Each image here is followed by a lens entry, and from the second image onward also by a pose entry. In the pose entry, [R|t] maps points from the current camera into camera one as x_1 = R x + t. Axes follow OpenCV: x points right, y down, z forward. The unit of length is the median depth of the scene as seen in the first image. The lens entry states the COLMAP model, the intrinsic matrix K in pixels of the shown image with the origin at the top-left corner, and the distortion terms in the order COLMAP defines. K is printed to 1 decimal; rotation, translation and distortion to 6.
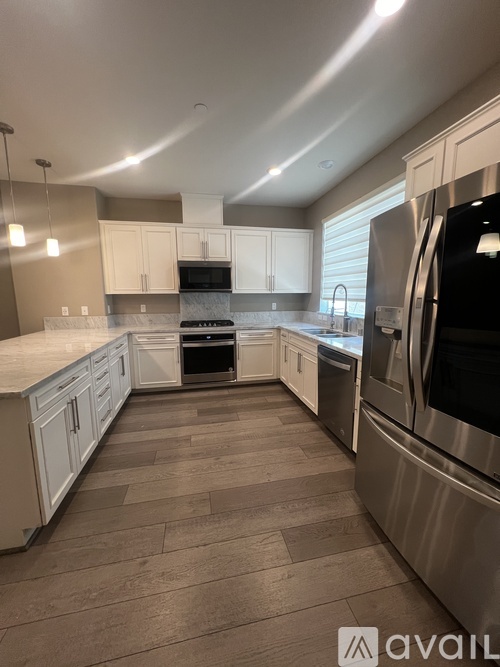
lens RADIAL K [[268.2, 0, 250.0], [0, 268.2, 333.5], [0, 0, 1]] dist [0.000016, 0.000356]
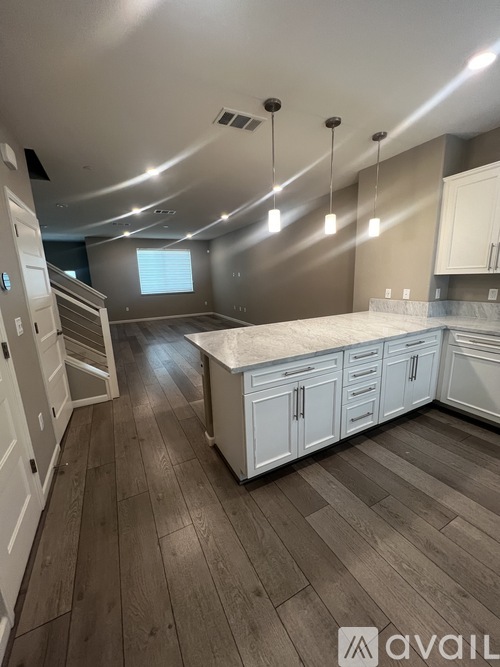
lens RADIAL K [[268.2, 0, 250.0], [0, 268.2, 333.5], [0, 0, 1]] dist [0.000016, 0.000356]
pose [[0.269626, 0.200987, -0.941757, 0.108284], [-0.106337, 0.978209, 0.178323, -0.062474], [0.957076, 0.052064, 0.285123, 0.267550]]
